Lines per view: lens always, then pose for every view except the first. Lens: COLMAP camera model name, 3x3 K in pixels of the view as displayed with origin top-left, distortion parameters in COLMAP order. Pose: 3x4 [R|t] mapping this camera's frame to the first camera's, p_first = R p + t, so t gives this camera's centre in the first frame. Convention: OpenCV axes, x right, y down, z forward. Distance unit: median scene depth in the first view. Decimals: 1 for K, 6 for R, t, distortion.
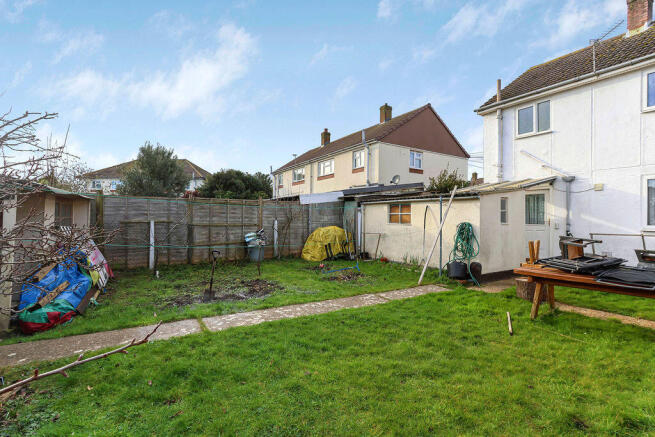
lens RADIAL K [[333.2, 0, 327.5], [0, 333.2, 218.5], [0, 0, 1]] dist [-0.002403, 0.001221]
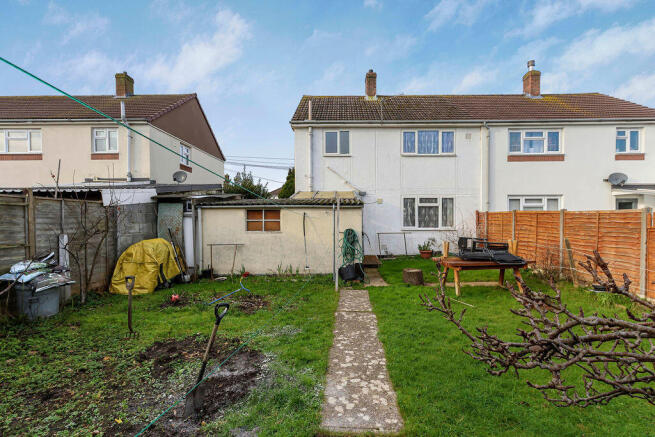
lens RADIAL K [[333.2, 0, 327.5], [0, 333.2, 218.5], [0, 0, 1]] dist [-0.002403, 0.001221]
pose [[0.489391, -0.007025, 0.872036, -0.461575], [0.008001, 0.999962, 0.003566, -0.020775], [-0.872028, 0.005232, 0.489429, 0.406313]]
